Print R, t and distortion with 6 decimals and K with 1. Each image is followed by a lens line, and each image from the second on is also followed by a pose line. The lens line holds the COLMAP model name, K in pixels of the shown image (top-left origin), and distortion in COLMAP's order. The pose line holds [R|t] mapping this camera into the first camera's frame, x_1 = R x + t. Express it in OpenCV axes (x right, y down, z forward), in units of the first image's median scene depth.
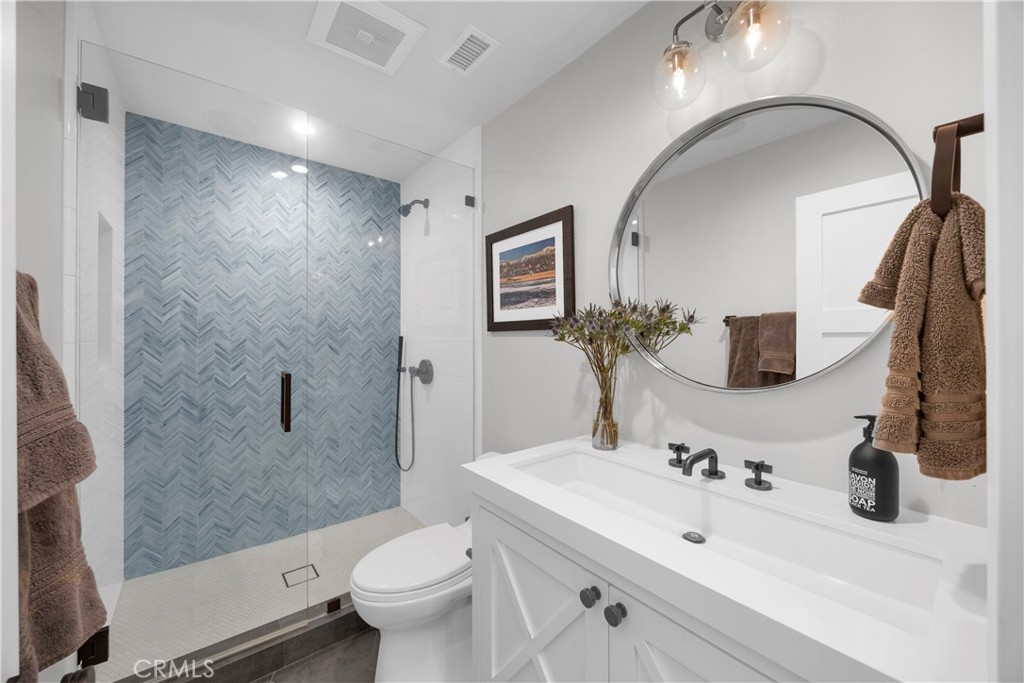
lens RADIAL K [[386.0, 0, 512.0], [0, 386.0, 341.5], [0, 0, 1]] dist [-0.001665, -0.000050]
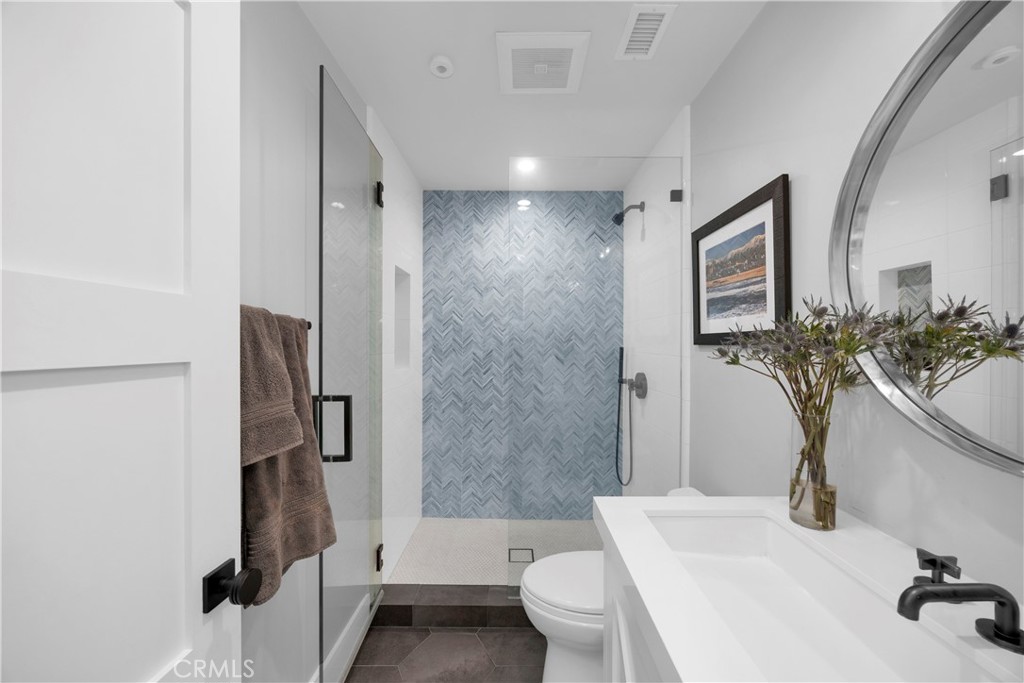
lens RADIAL K [[387.4, 0, 514.5], [0, 387.4, 347.4], [0, 0, 1]] dist [0.000239, 0.000036]
pose [[0.778598, 0.008042, -0.627471, 0.155672], [-0.006719, 0.999967, 0.004479, -0.020318], [0.627487, 0.000729, 0.778627, 0.083574]]
